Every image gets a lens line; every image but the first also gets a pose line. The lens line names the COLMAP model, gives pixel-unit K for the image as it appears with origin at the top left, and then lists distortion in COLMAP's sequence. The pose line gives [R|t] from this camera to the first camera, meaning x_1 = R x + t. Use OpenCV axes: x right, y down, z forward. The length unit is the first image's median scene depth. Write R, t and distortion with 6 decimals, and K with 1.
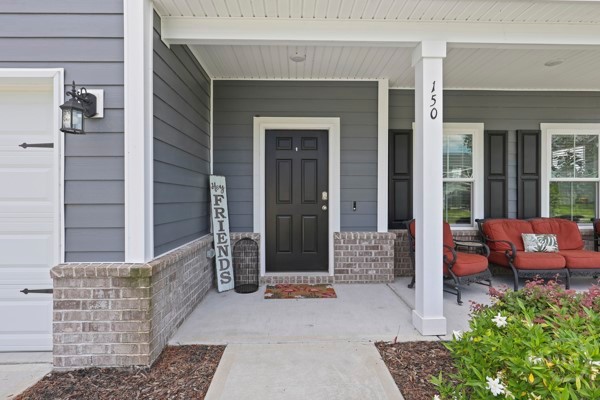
lens RADIAL K [[294.7, 0, 300.0], [0, 294.7, 200.0], [0, 0, 1]] dist [0.001392, 0.000204]
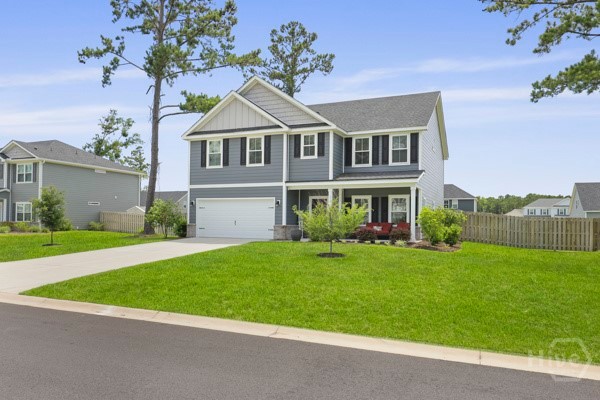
lens RADIAL K [[443.2, 0, 299.9], [0, 443.2, 217.6], [0, 0, 1]] dist [-0.001181, -0.000011]
pose [[0.903167, 0.005183, -0.429259, 2.275802], [-0.014350, 0.999733, -0.018121, 0.119061], [0.429050, 0.022526, 0.903000, -4.410676]]
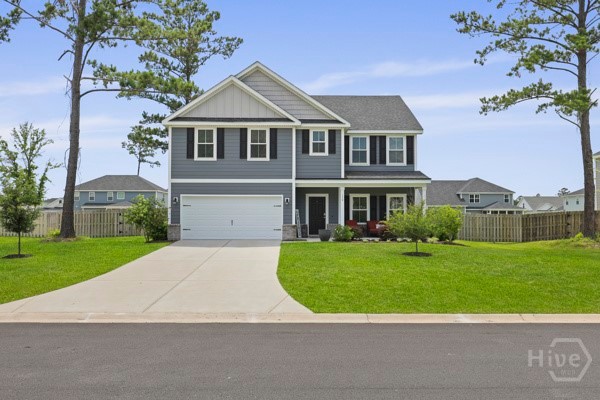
lens RADIAL K [[483.9, 0, 300.0], [0, 483.9, 200.0], [0, 0, 1]] dist [-0.001361, 0.002469]
pose [[0.999914, 0.001528, -0.013022, -0.149724], [-0.002104, 0.999015, -0.044314, 0.078235], [0.012941, 0.044338, 0.998933, -5.199694]]
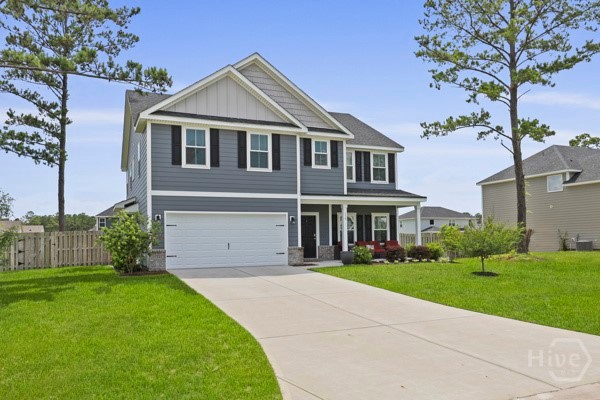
lens RADIAL K [[462.5, 0, 299.2], [0, 462.5, 221.6], [0, 0, 1]] dist [0.000810, -0.000234]
pose [[0.927176, 0.001366, 0.374624, -2.074297], [0.018264, 0.998639, -0.048844, 0.087463], [-0.374181, 0.052129, 0.925890, -3.854639]]
